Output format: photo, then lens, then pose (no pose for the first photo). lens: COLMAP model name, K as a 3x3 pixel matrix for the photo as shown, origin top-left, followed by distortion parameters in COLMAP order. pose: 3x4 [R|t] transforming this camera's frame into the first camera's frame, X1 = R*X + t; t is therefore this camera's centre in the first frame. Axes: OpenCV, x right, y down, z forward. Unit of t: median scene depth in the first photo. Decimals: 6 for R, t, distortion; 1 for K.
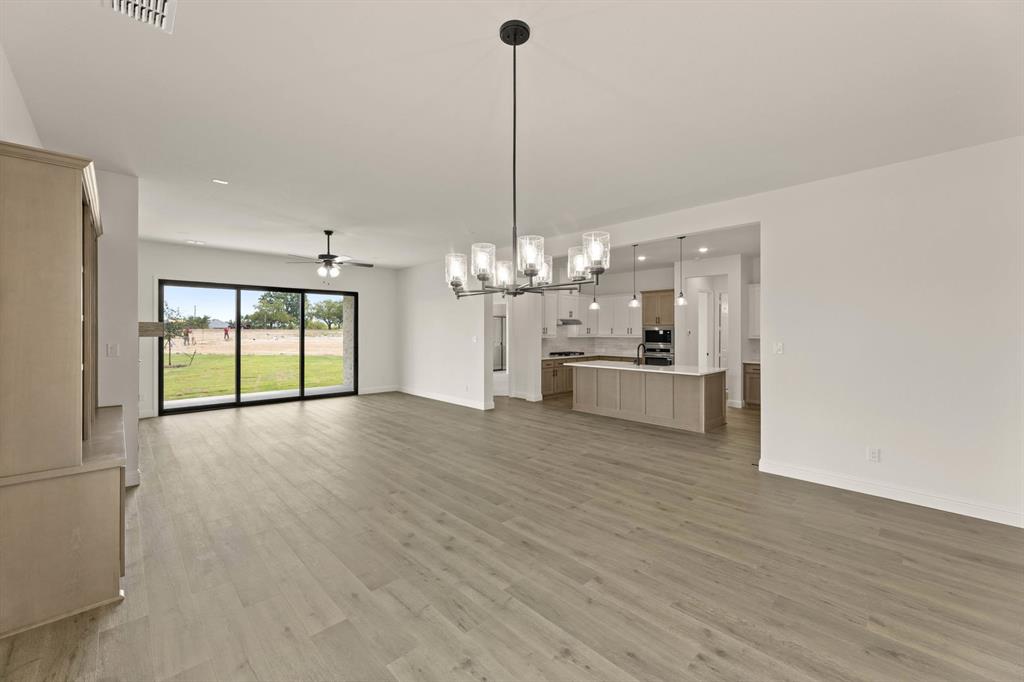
lens RADIAL K [[411.1, 0, 512.0], [0, 411.1, 329.7], [0, 0, 1]] dist [0.000397, 0.000050]
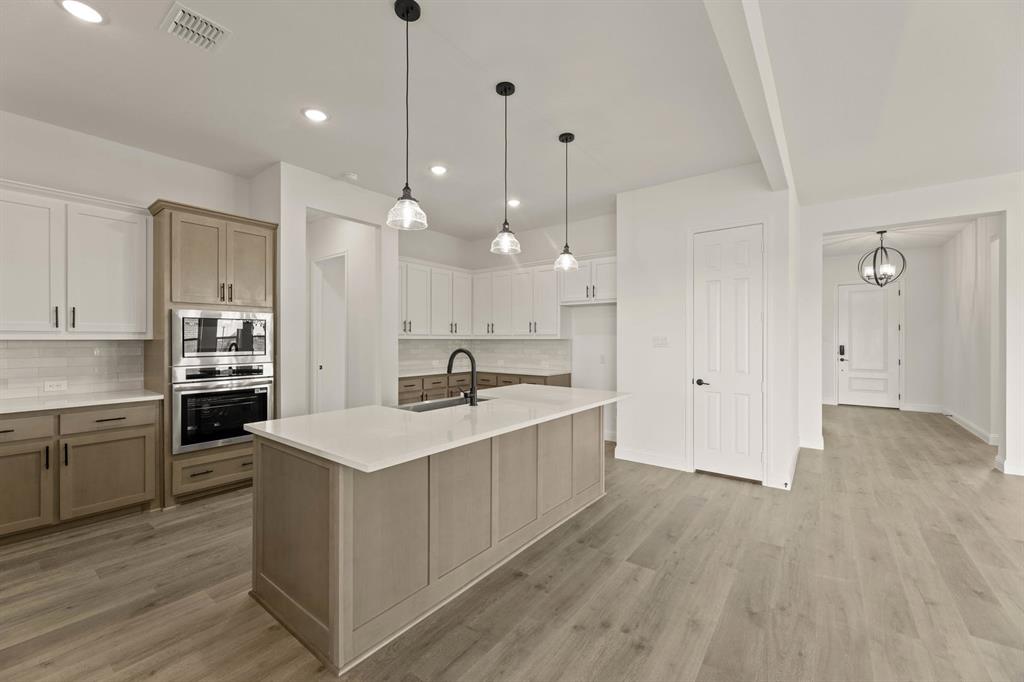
lens RADIAL K [[412.0, 0, 512.0], [0, 412.0, 341.0], [0, 0, 1]] dist [-0.001851, 0.000056]
pose [[-0.157682, -0.004369, 0.987480, -0.070210], [-0.003073, 0.999988, 0.003933, 0.022515], [-0.987485, -0.002415, -0.157694, 0.931096]]
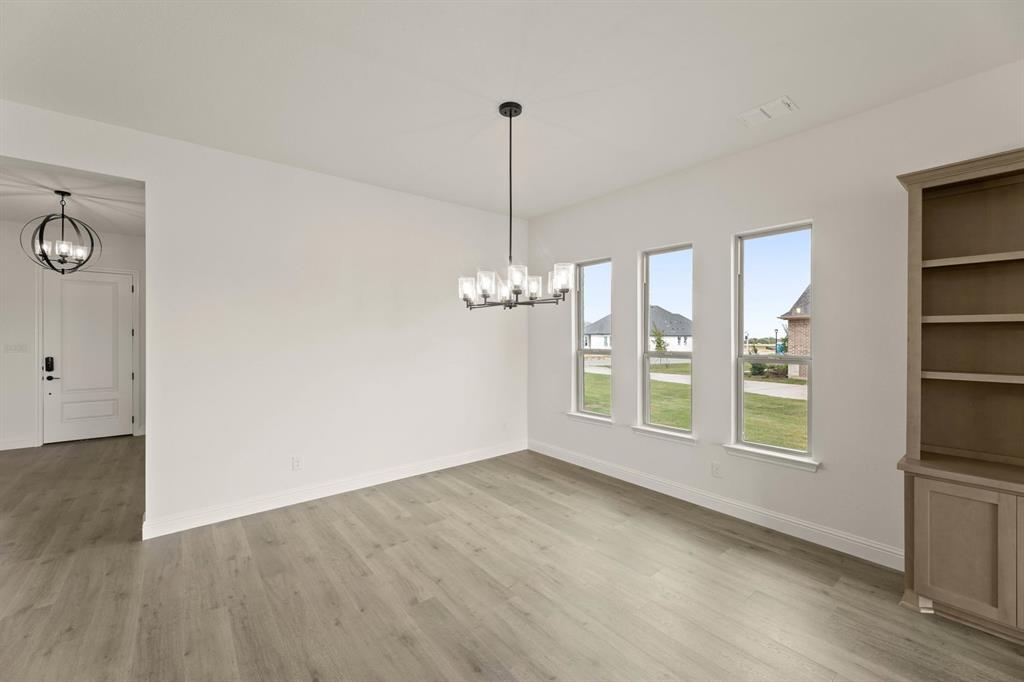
lens RADIAL K [[411.8, 0, 508.4], [0, 411.8, 339.6], [0, 0, 1]] dist [-0.001076, 0.000001]
pose [[-0.996488, -0.000205, 0.083733, -0.024952], [-0.000078, 0.999999, 0.001513, 0.004271], [-0.083733, 0.001501, -0.996487, 0.591200]]
